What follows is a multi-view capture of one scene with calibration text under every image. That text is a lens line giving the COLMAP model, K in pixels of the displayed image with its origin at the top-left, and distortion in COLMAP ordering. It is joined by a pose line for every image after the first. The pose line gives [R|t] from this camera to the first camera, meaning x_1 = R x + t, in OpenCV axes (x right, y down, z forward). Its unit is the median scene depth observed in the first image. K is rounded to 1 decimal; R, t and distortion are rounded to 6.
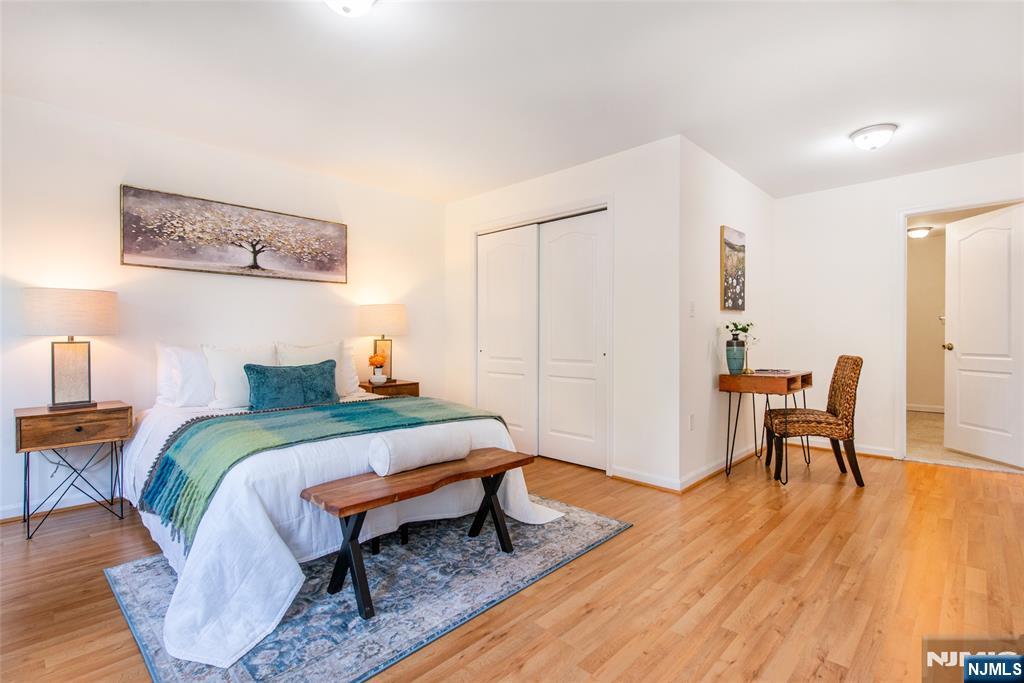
lens RADIAL K [[483.9, 0, 512.0], [0, 483.9, 341.5], [0, 0, 1]] dist [0.001670, 0.000061]
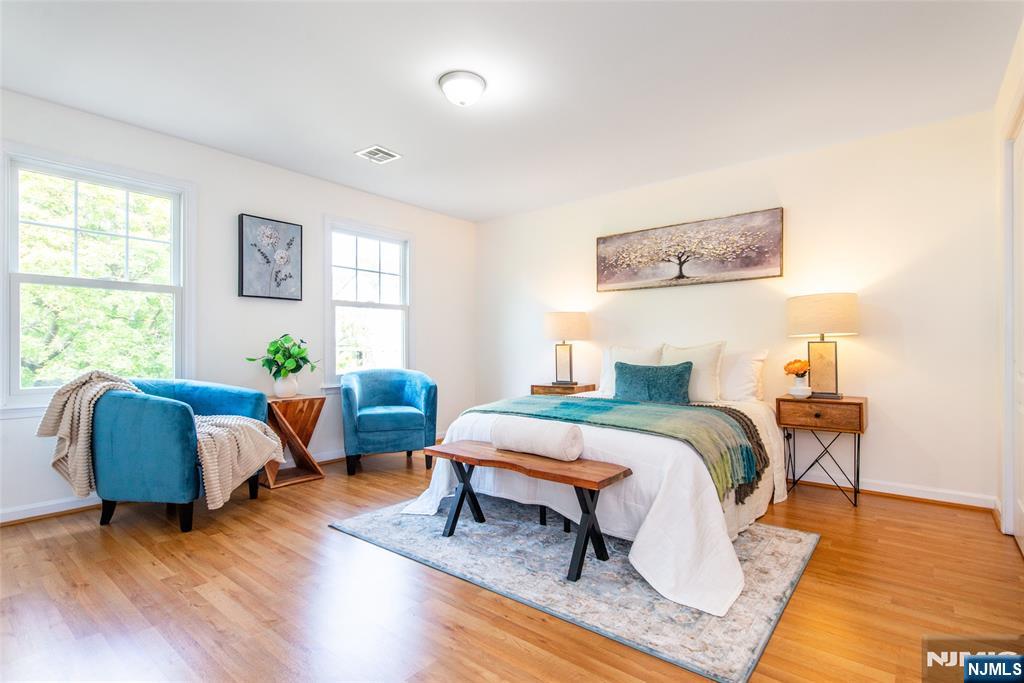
lens RADIAL K [[491.3, 0, 509.9], [0, 491.3, 345.2], [0, 0, 1]] dist [0.000987, -0.000155]
pose [[0.072273, -0.005705, -0.997369, 0.602527], [-0.004181, 0.999973, -0.006022, 0.011757], [0.997376, 0.004605, 0.072247, 0.568219]]
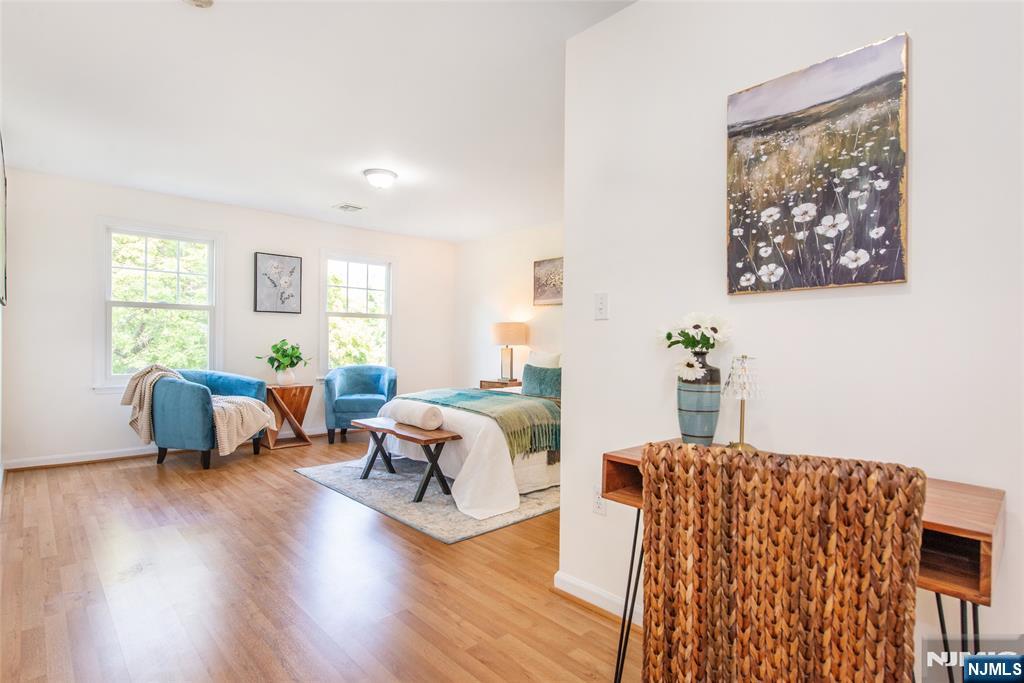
lens RADIAL K [[509.6, 0, 512.0], [0, 509.6, 341.5], [0, 0, 1]] dist [-0.001988, 0.000031]
pose [[-0.054837, -0.000482, -0.998495, 0.995184], [-0.017103, 0.999854, 0.000456, -0.022916], [0.998349, 0.017102, -0.054837, 0.928152]]
